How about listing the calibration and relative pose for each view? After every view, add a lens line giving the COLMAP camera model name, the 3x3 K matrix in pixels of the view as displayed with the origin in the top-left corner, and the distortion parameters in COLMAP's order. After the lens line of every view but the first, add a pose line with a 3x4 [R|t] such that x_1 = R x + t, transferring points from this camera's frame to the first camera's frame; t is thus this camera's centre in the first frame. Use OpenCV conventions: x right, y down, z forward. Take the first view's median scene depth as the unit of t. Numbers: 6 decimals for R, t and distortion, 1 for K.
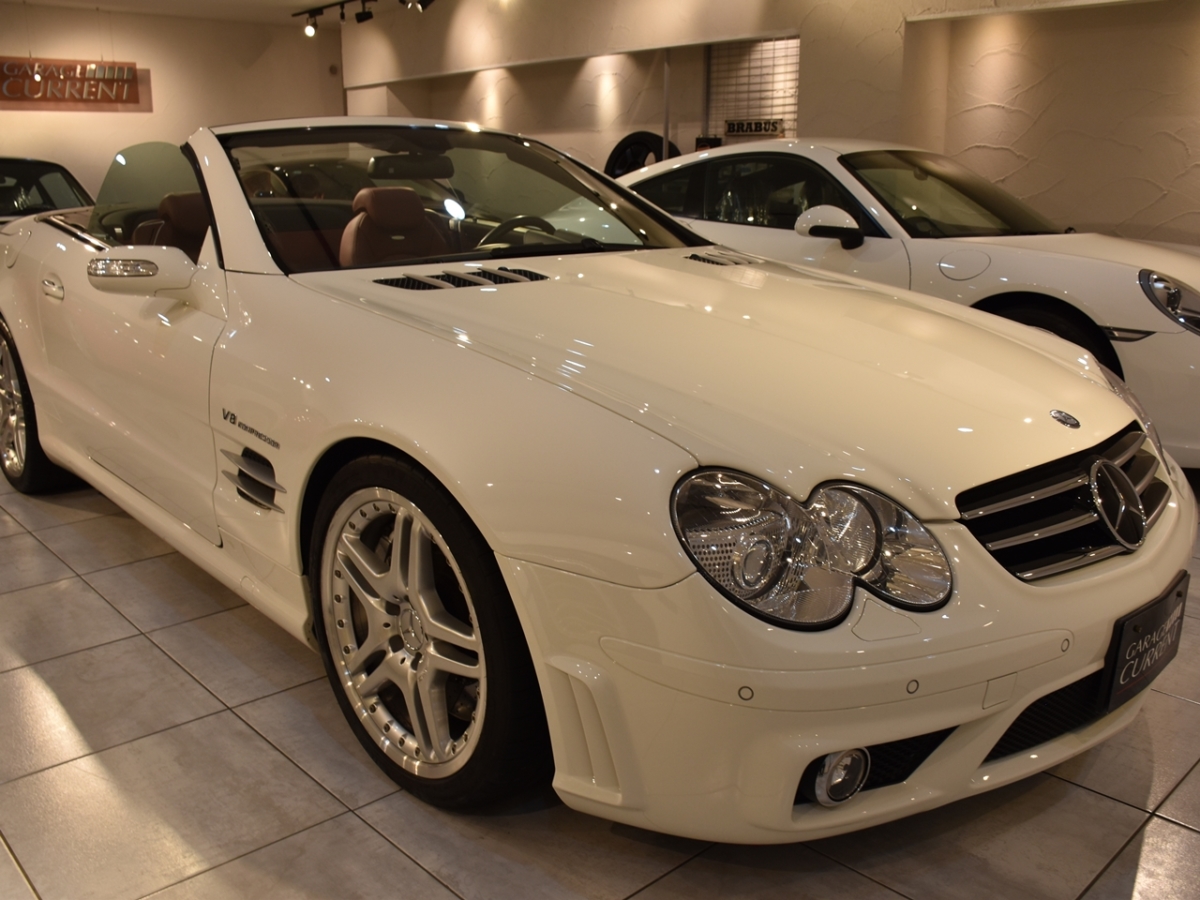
lens RADIAL K [[1073.2, 0, 558.2], [0, 1073.2, 434.9], [0, 0, 1]] dist [-0.136456, 0.084757]
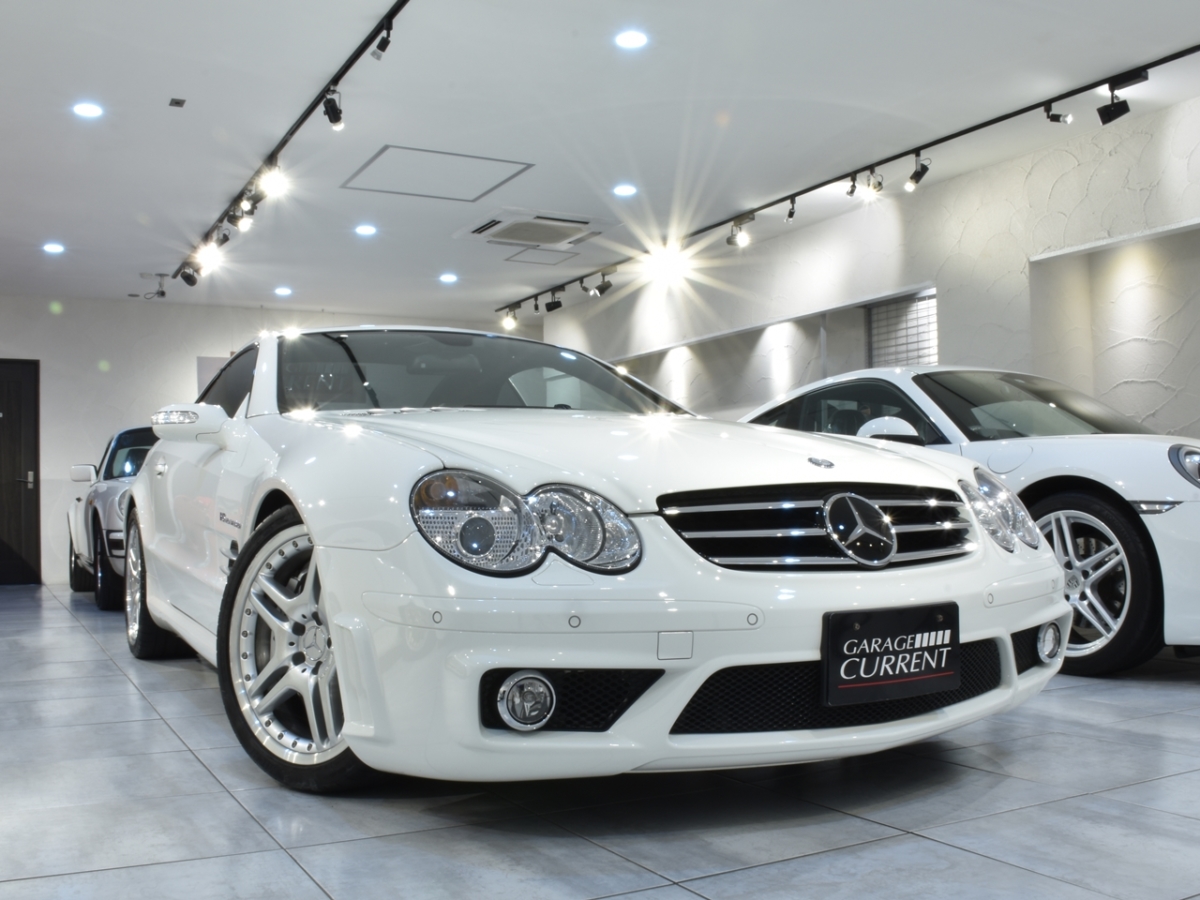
lens RADIAL K [[1203.4, 0, 632.2], [0, 1203.4, 539.7], [0, 0, 1]] dist [-0.116012, 0.000000]
pose [[0.974082, -0.016238, -0.225612, 0.201752], [-0.036339, 0.973231, -0.226940, 0.129908], [0.223257, 0.229256, 0.947416, -0.100675]]
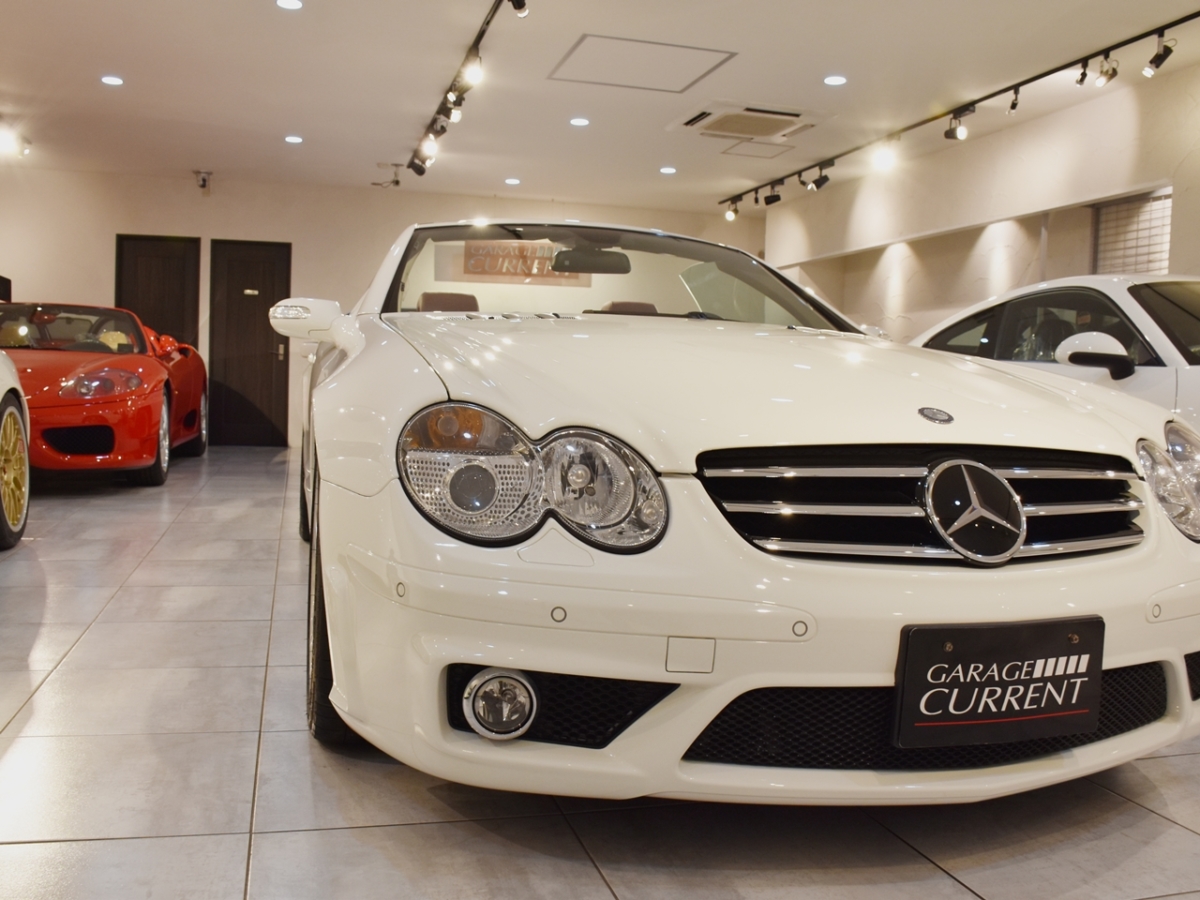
lens RADIAL K [[1073.2, 0, 609.9], [0, 1073.2, 471.5], [0, 0, 1]] dist [-0.136456, 0.084757]
pose [[0.885372, 0.061432, -0.460806, 0.228767], [-0.143817, 0.978800, -0.145835, 0.069115], [0.442077, 0.195390, 0.875437, 0.036060]]
